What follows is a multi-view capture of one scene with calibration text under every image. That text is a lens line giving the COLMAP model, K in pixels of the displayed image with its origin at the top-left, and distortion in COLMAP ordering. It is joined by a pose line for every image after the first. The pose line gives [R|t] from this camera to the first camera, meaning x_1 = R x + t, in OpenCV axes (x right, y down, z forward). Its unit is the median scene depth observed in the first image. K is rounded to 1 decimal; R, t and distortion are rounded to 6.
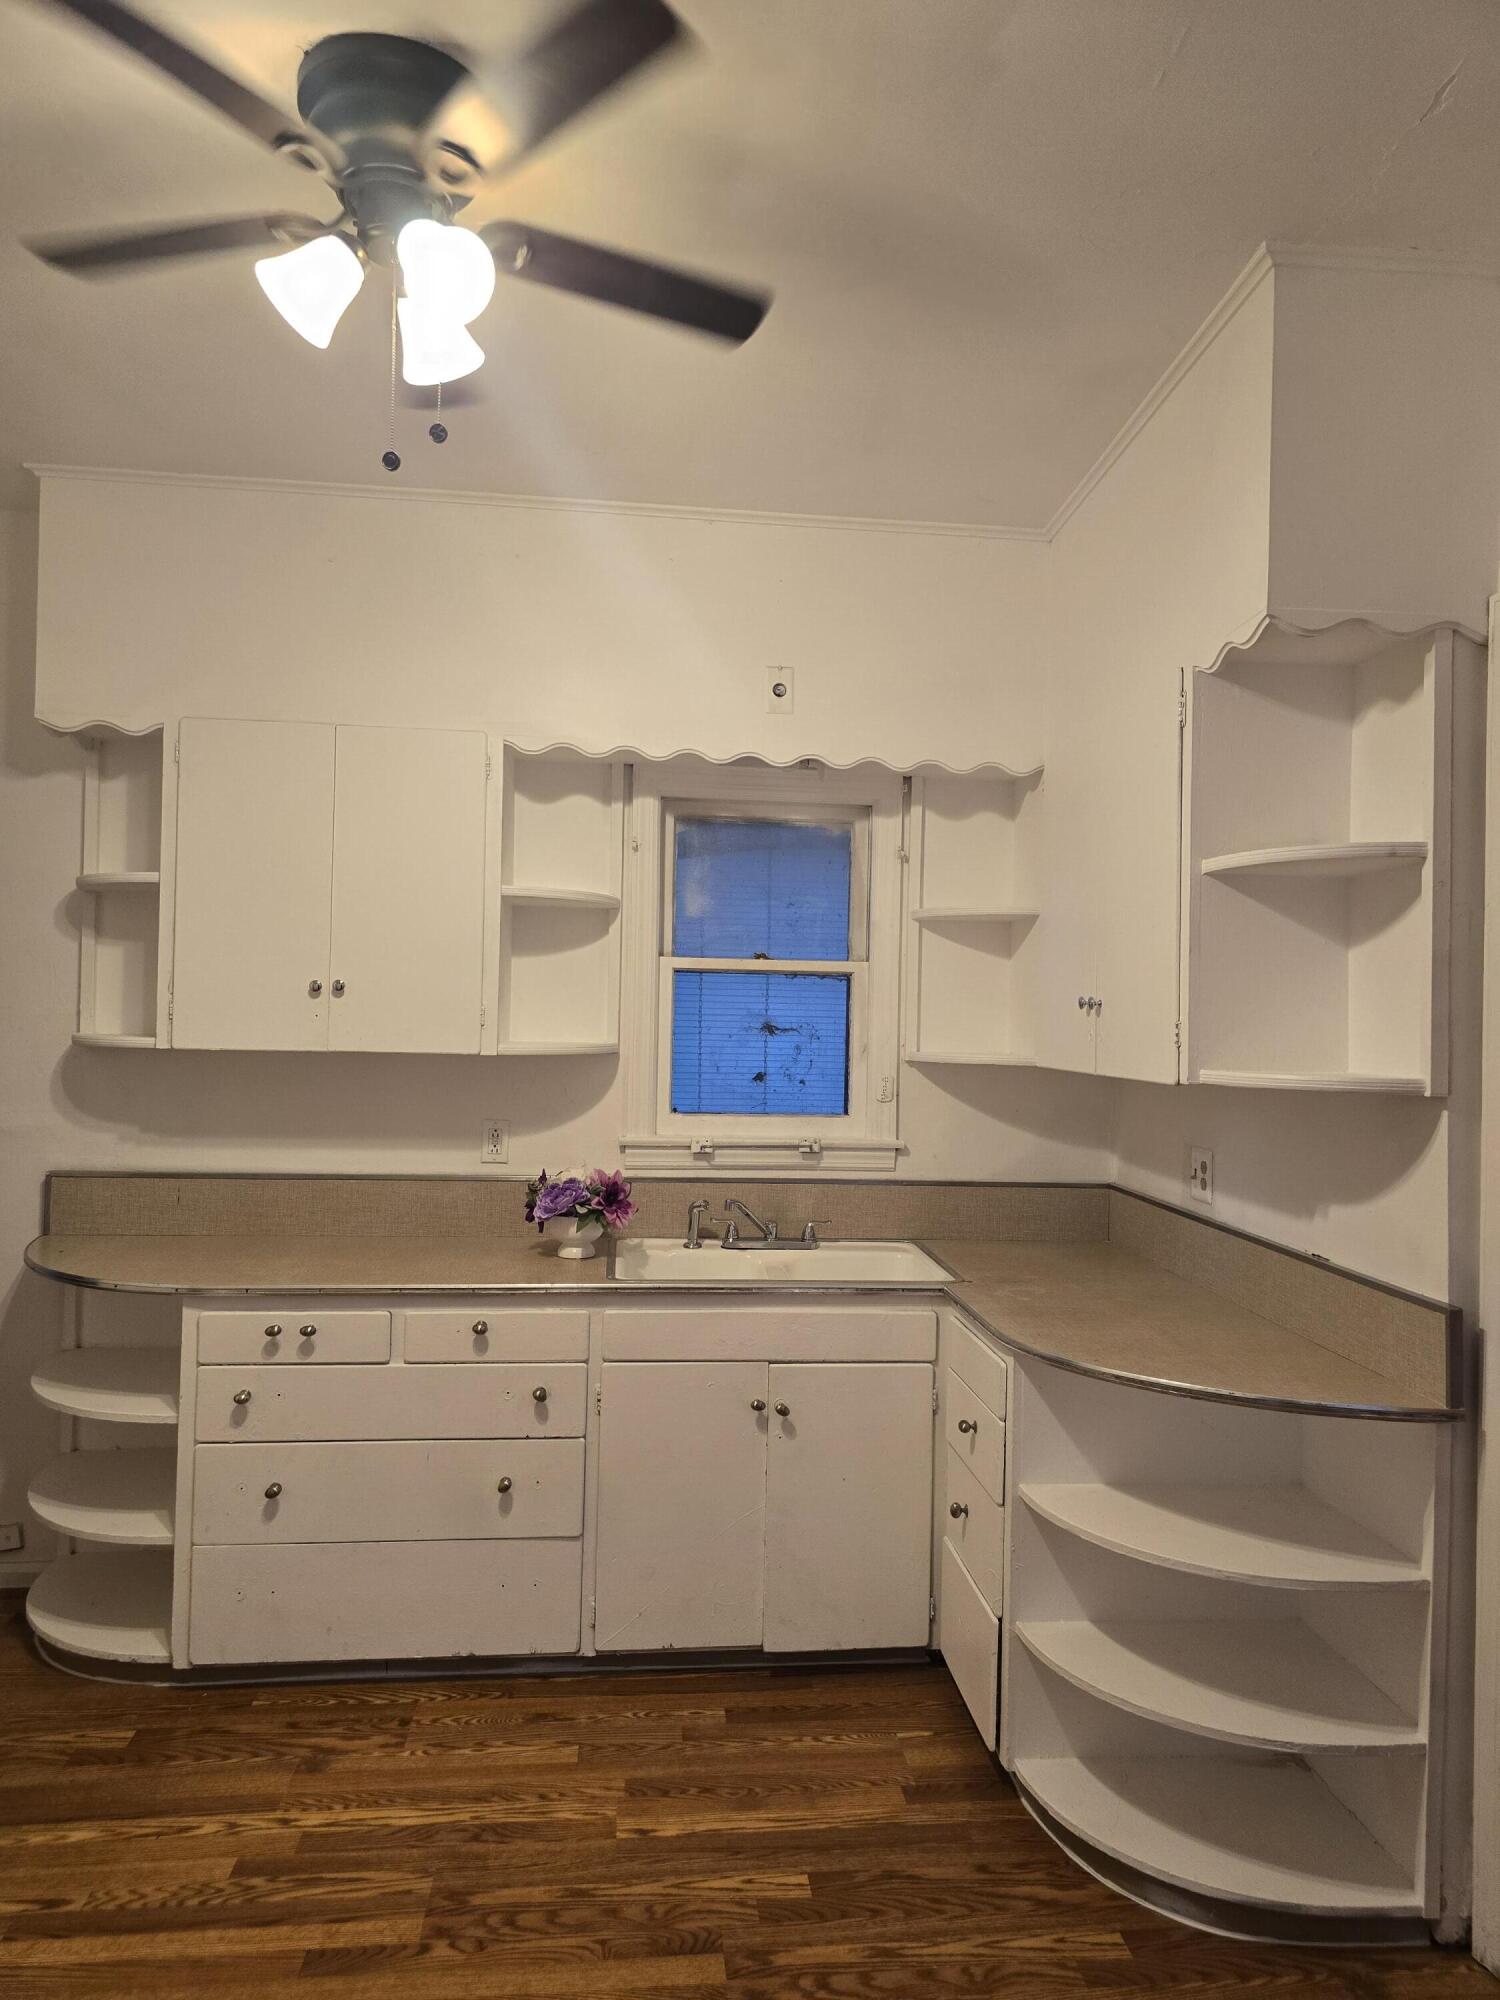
lens RADIAL K [[1360.7, 0, 772.6], [0, 1360.7, 990.7], [0, 0, 1]] dist [0.055465, -0.056334]
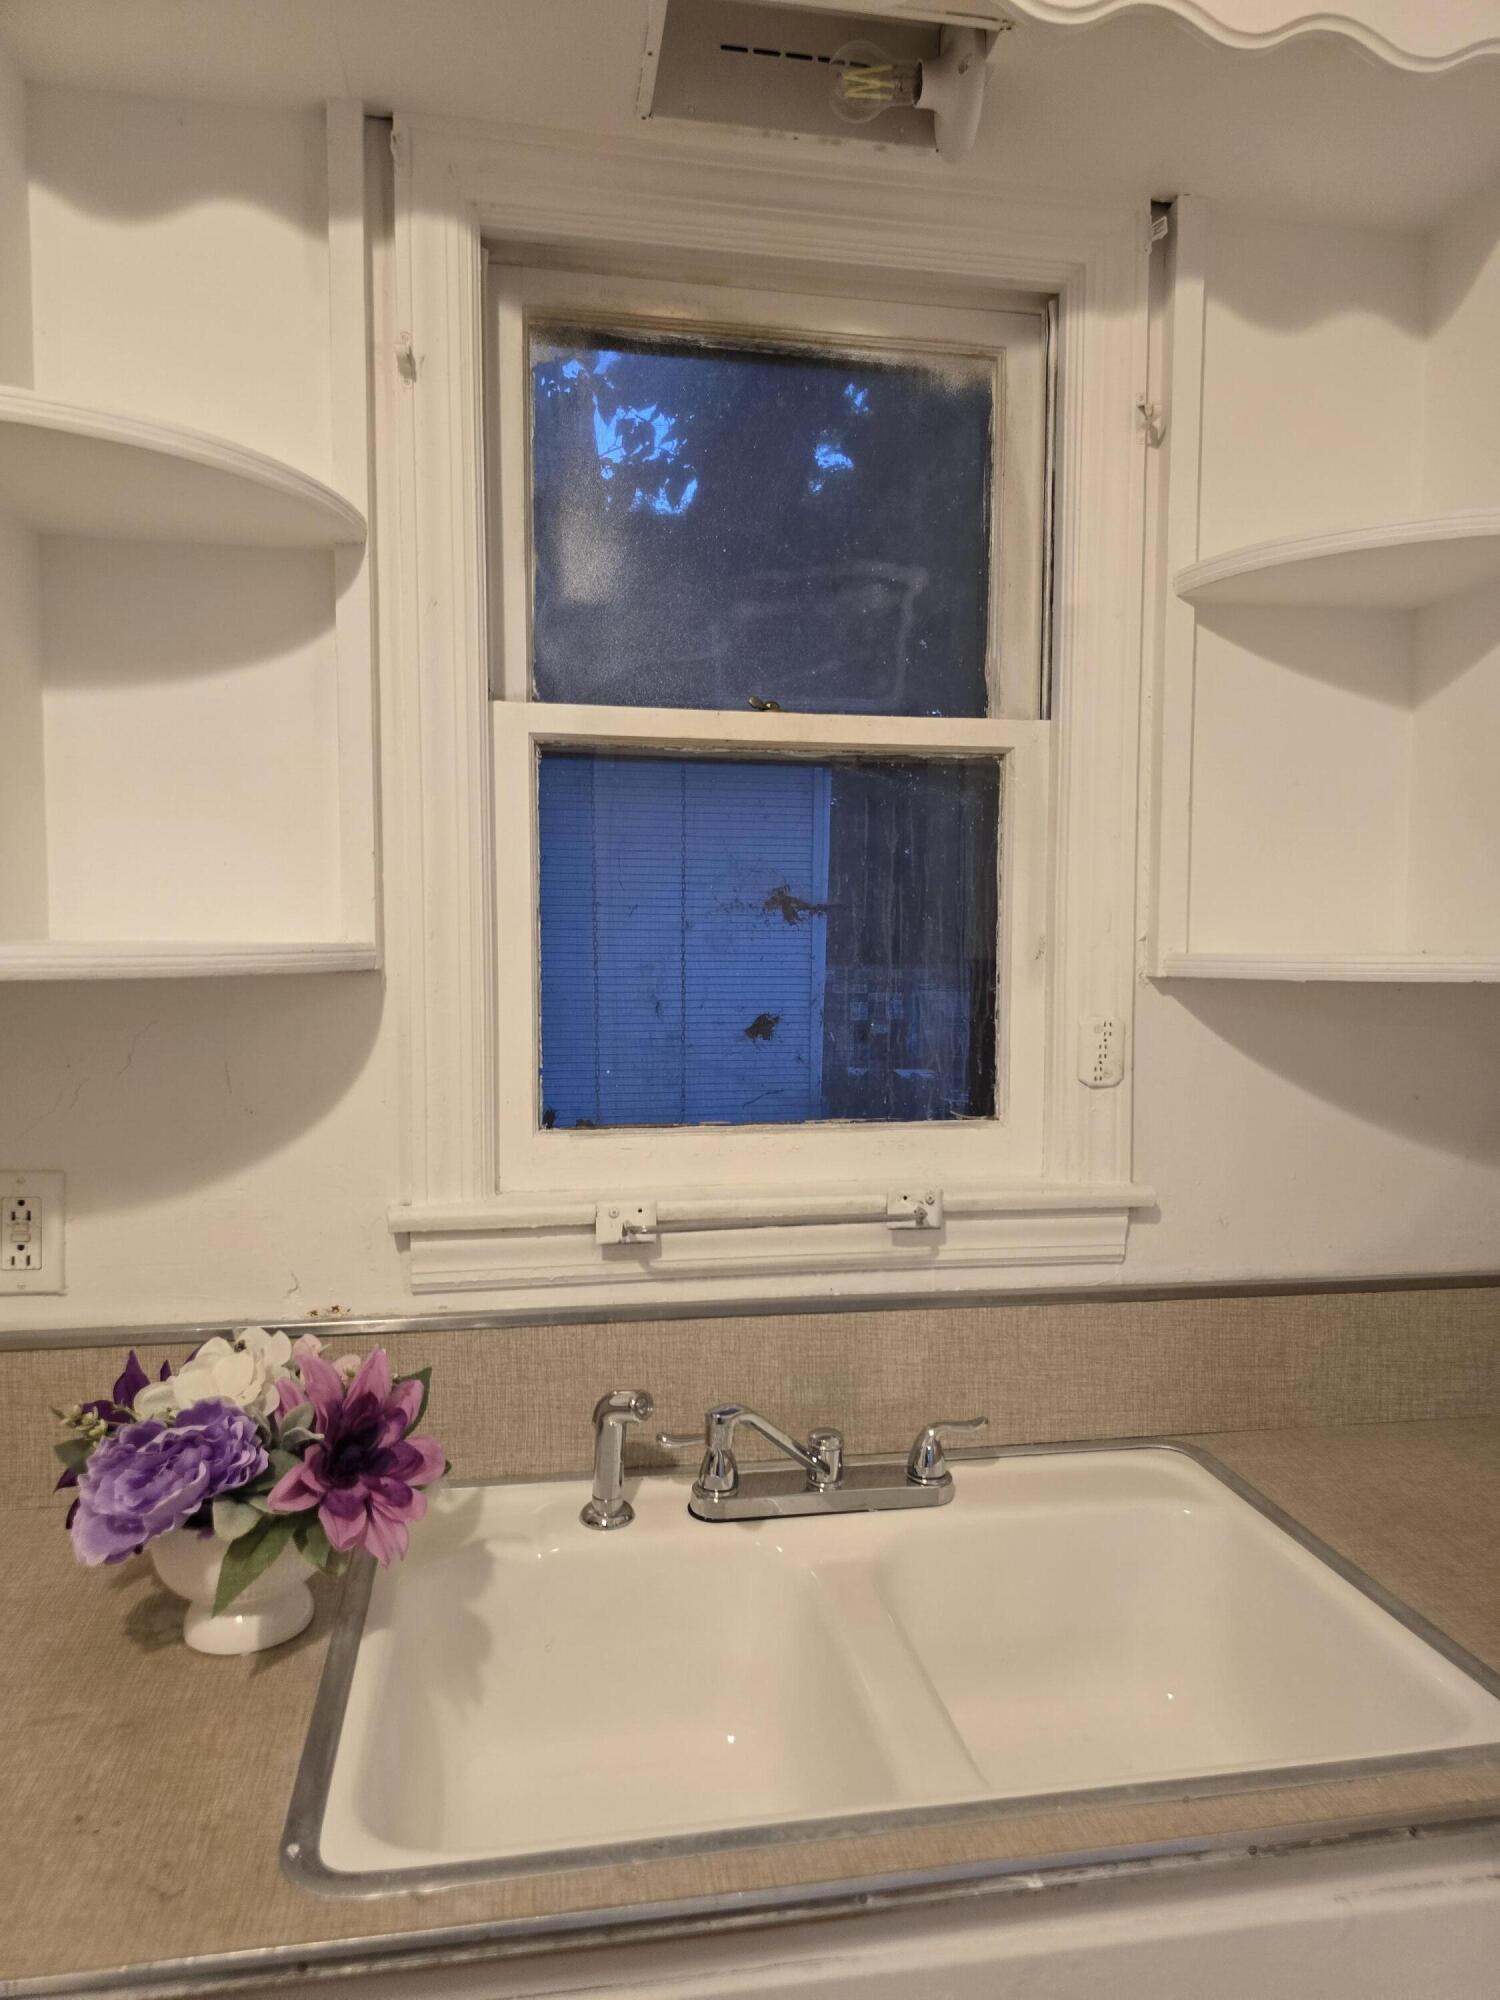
lens RADIAL K [[1349.5, 0, 746.0], [0, 1349.5, 1008.6], [0, 0, 1]] dist [0.065799, -0.058218]
pose [[0.995944, -0.021690, 0.087320, -0.060489], [0.014627, 0.996629, 0.080728, 0.034083], [-0.088777, -0.079123, 0.992904, 0.774519]]
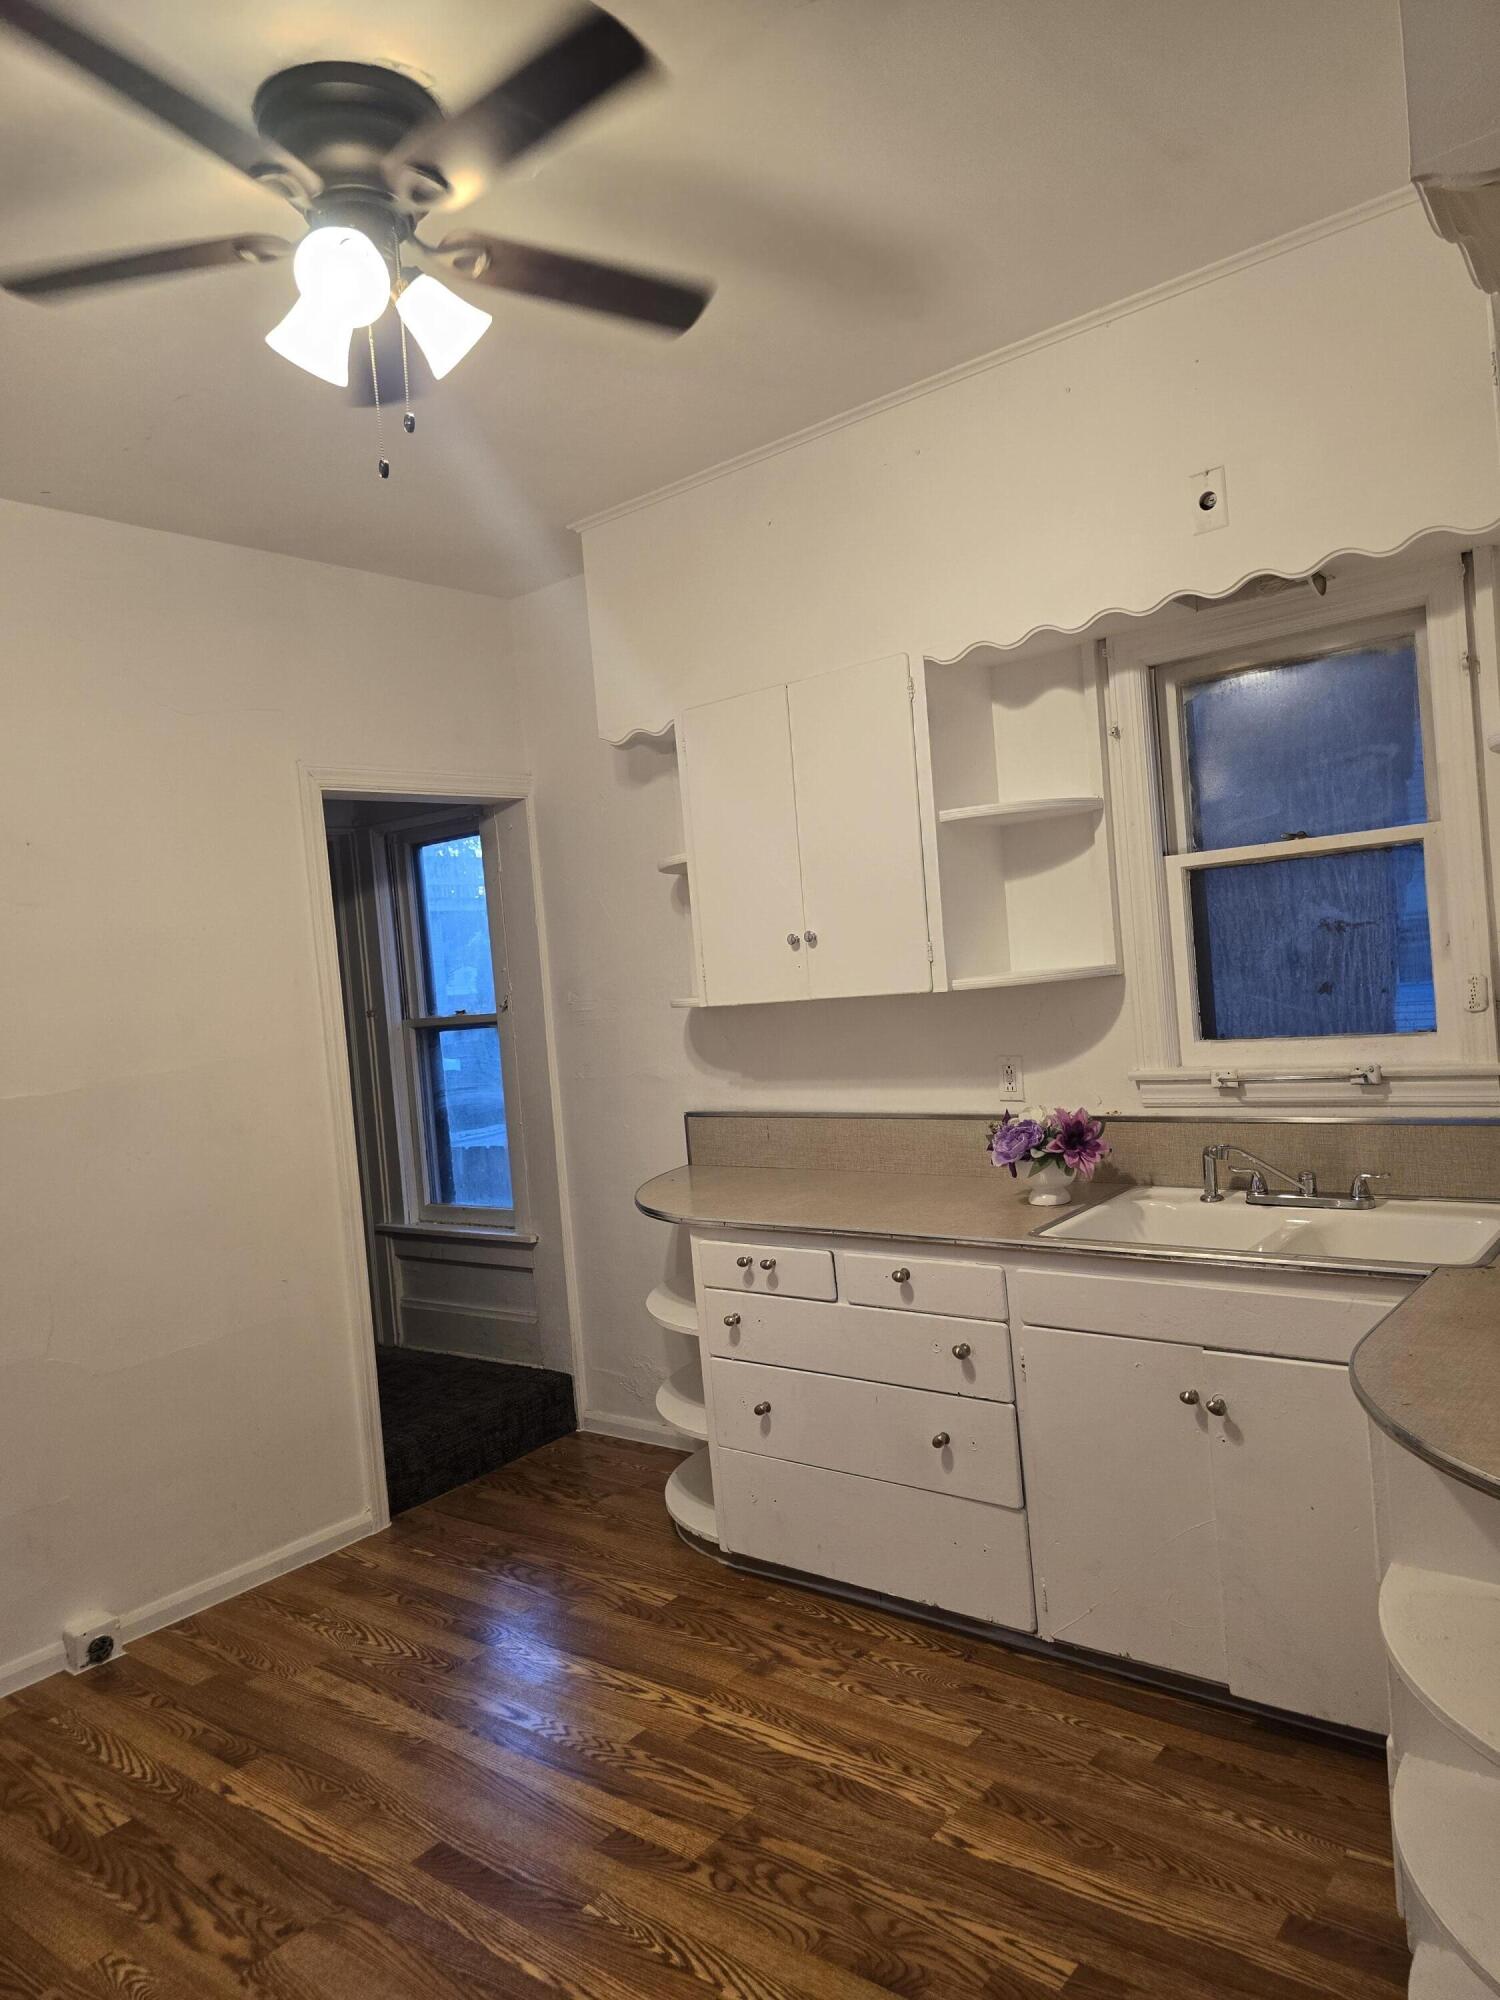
lens RADIAL K [[1349.5, 0, 746.0], [0, 1349.5, 1008.6], [0, 0, 1]] dist [0.065799, -0.058218]
pose [[0.704183, -0.061732, -0.707330, 0.396775], [0.112147, 0.993378, 0.024952, 0.022565], [0.701106, -0.096895, 0.706443, 0.262739]]
